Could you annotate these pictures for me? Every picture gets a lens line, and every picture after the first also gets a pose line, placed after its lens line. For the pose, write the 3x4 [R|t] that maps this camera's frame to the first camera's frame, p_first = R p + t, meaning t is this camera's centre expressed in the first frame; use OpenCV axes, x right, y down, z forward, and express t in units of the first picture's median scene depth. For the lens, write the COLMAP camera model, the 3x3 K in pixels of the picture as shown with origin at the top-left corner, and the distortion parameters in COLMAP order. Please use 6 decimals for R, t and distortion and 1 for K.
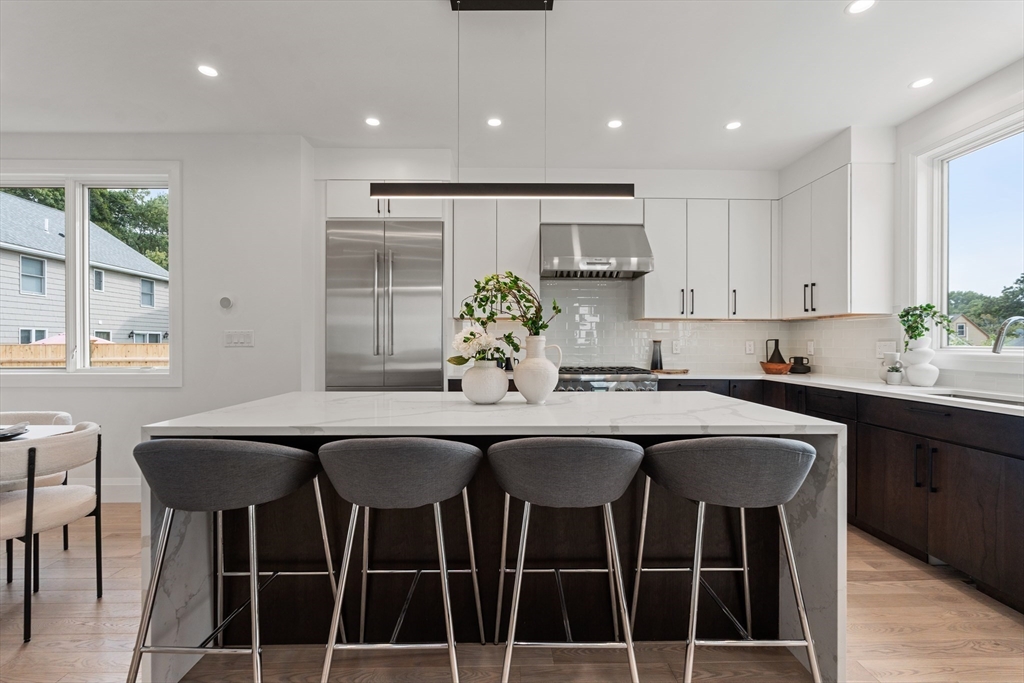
lens RADIAL K [[450.6, 0, 511.1], [0, 450.6, 343.8], [0, 0, 1]] dist [-0.001803, 0.000223]
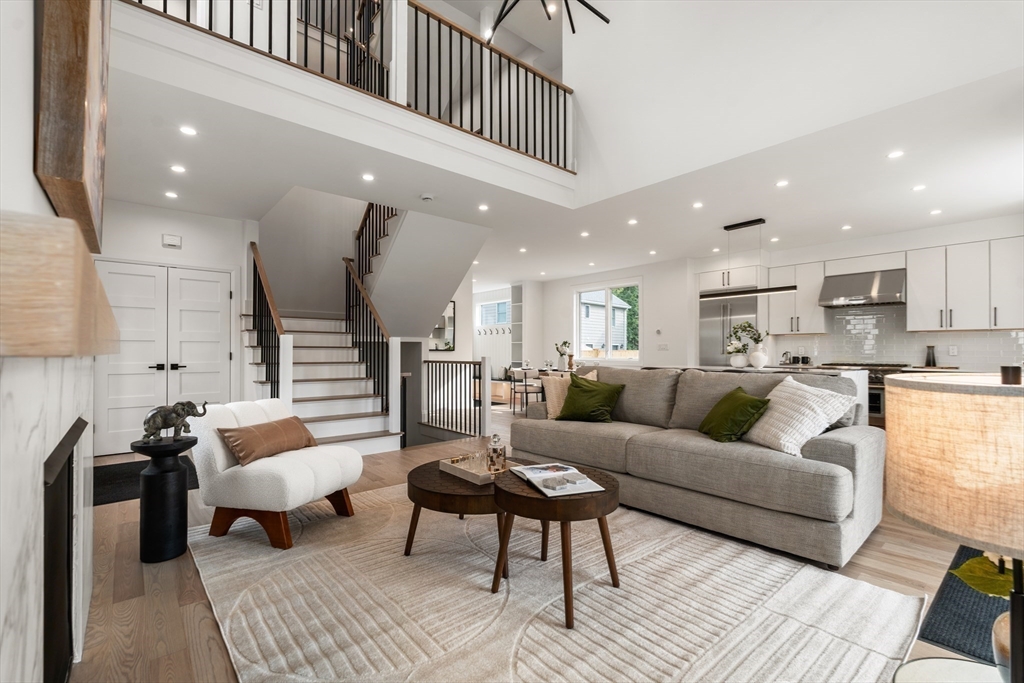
lens RADIAL K [[450.6, 0, 515.1], [0, 450.6, 351.1], [0, 0, 1]] dist [-0.001803, 0.000223]
pose [[0.638782, -0.000556, -0.769387, 0.697019], [-0.004935, 0.999976, -0.004819, 0.026589], [0.769372, 0.006875, 0.638764, -1.077960]]
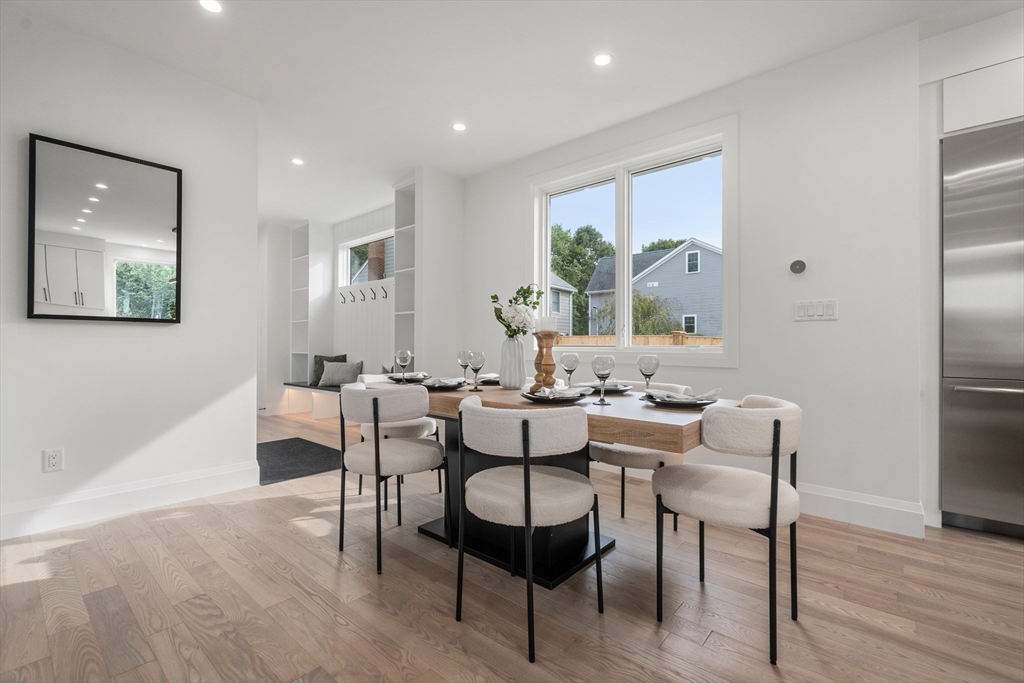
lens RADIAL K [[450.6, 0, 516.8], [0, 450.6, 344.2], [0, 0, 1]] dist [-0.001803, 0.000223]
pose [[0.742259, 0.006572, -0.670081, -0.435075], [-0.008215, 0.999966, 0.000708, 0.049202], [0.670063, 0.004979, 0.742288, 0.048560]]
